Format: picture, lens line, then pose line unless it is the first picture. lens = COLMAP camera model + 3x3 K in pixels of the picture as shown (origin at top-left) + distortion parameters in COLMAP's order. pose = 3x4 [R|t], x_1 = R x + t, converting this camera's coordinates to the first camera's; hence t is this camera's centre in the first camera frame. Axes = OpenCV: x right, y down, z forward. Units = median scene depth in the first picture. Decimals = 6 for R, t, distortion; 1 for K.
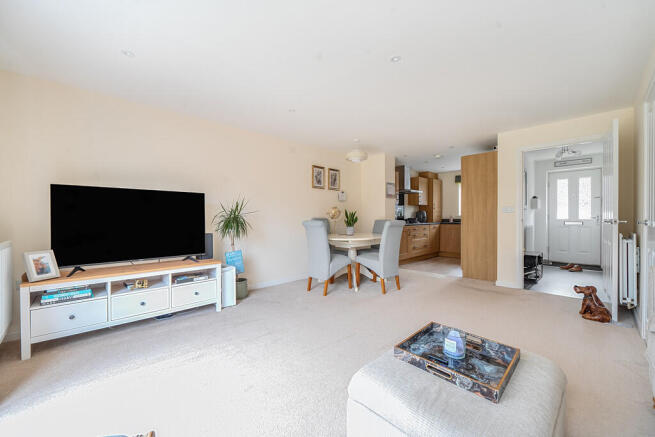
lens RADIAL K [[257.2, 0, 326.1], [0, 257.2, 216.1], [0, 0, 1]] dist [0.000176, 0.000002]
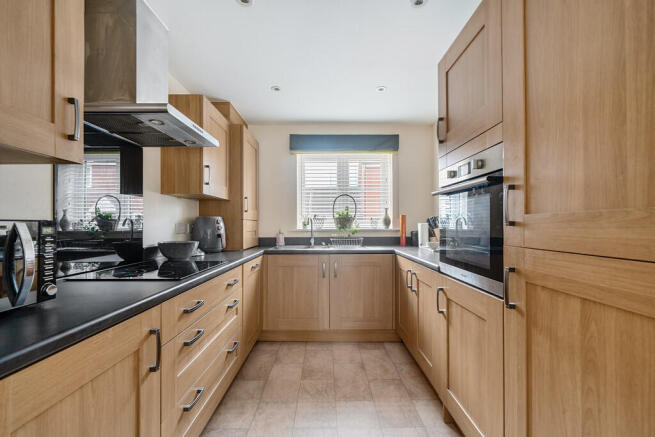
lens RADIAL K [[276.5, 0, 328.5], [0, 276.5, 222.8], [0, 0, 1]] dist [-0.001928, -0.000250]
pose [[0.683505, 0.009119, 0.729889, 0.225461], [0.001122, 0.999908, -0.013544, -0.007661], [-0.729945, 0.010076, 0.683432, 0.668243]]
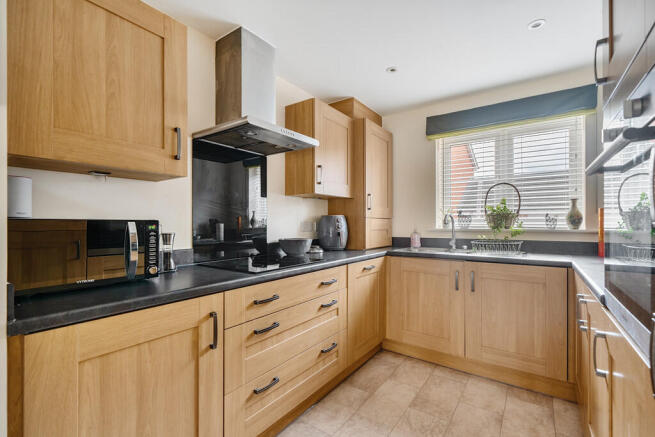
lens RADIAL K [[296.4, 0, 327.4], [0, 296.4, 222.3], [0, 0, 1]] dist [0.000193, -0.000692]
pose [[0.980422, 0.006080, 0.196815, 0.295487], [-0.004697, 0.999961, -0.007493, -0.008245], [-0.196853, 0.006422, 0.980412, 0.644248]]
